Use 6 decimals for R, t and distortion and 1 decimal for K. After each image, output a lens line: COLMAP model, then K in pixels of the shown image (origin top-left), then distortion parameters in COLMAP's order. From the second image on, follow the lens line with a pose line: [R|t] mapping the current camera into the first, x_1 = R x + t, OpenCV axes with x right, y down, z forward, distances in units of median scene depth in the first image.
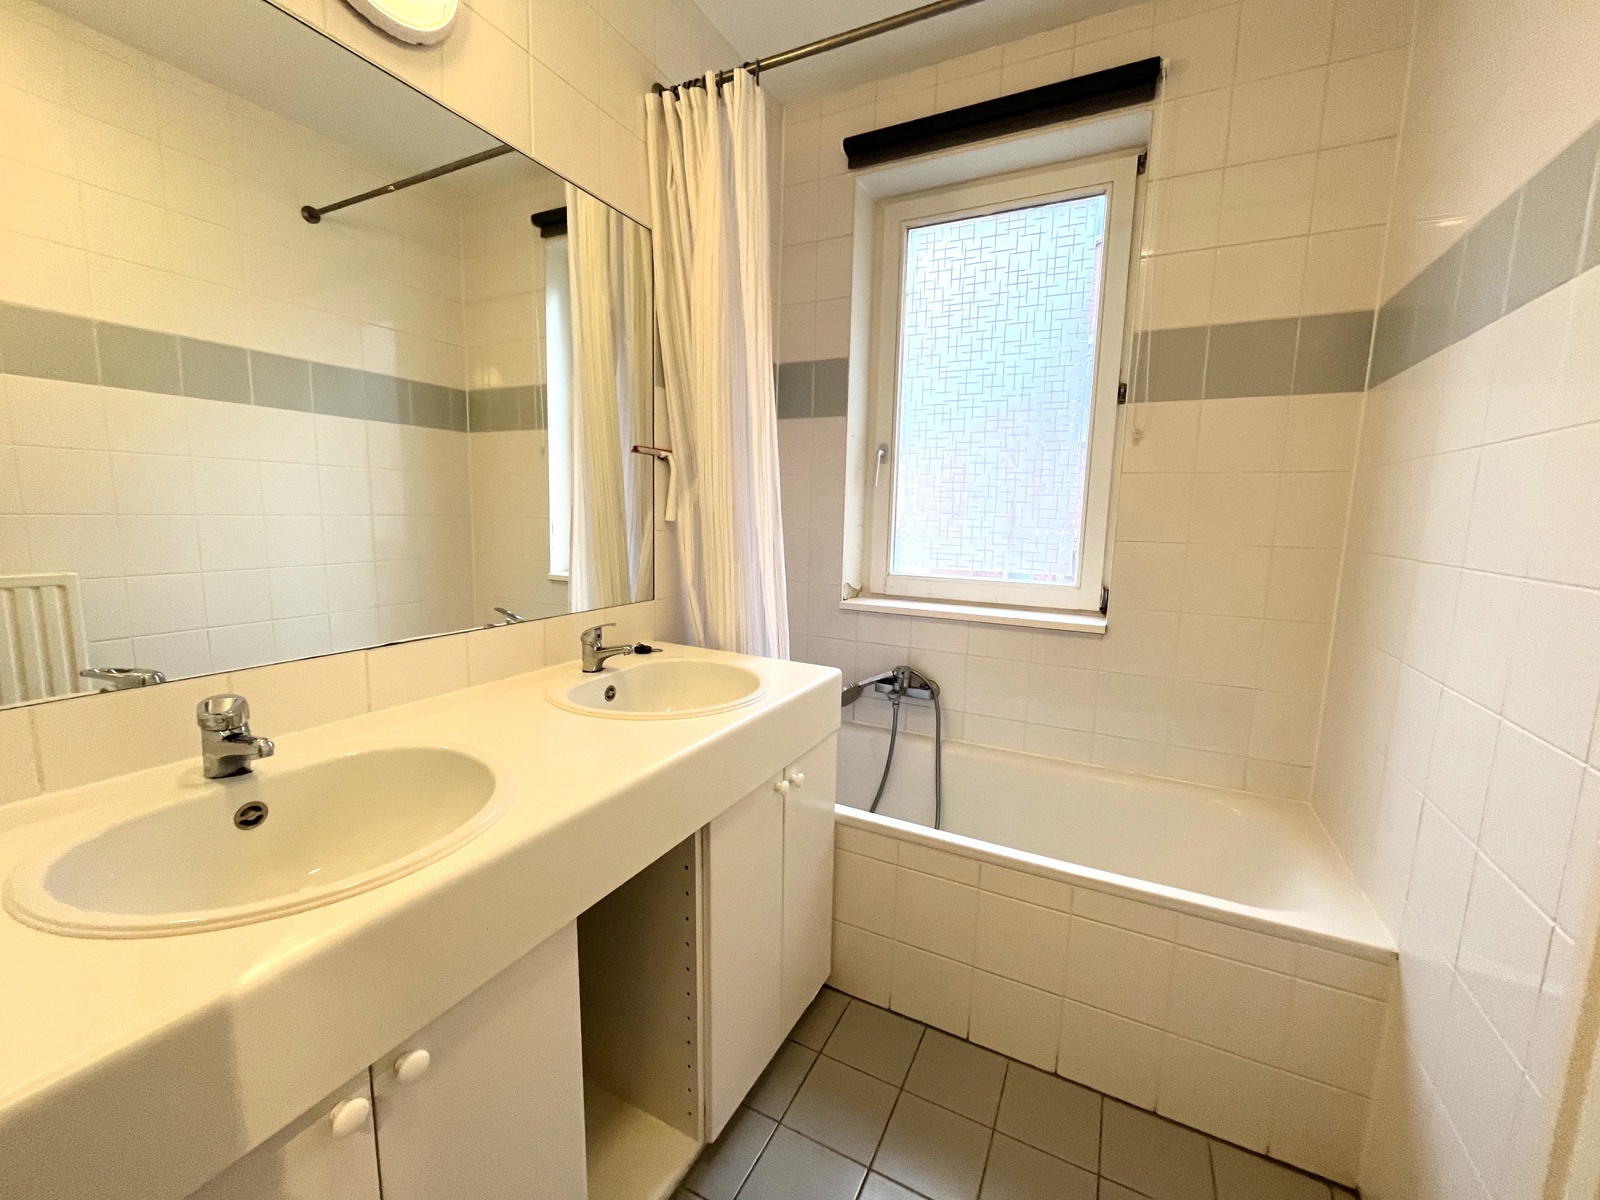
lens RADIAL K [[651.1, 0, 798.4], [0, 651.1, 599.5], [0, 0, 1]] dist [-0.002033, 0.000590]
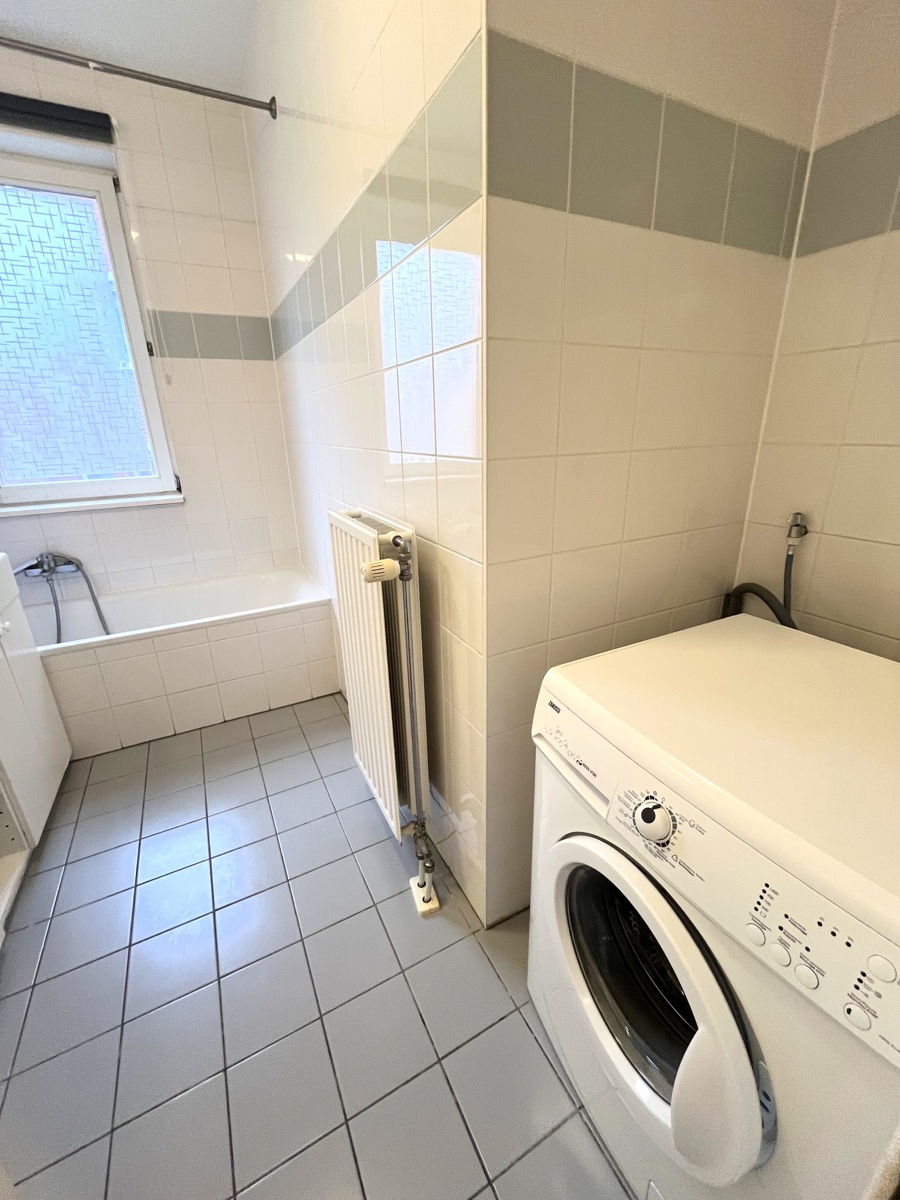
lens RADIAL K [[488.3, 0, 448.6], [0, 488.3, 598.4], [0, 0, 1]] dist [-0.002033, 0.000590]
pose [[0.581801, -0.307942, 0.752782, -0.154387], [0.146083, 0.950066, 0.275743, 0.037645], [-0.800105, -0.050459, 0.597734, -0.308070]]
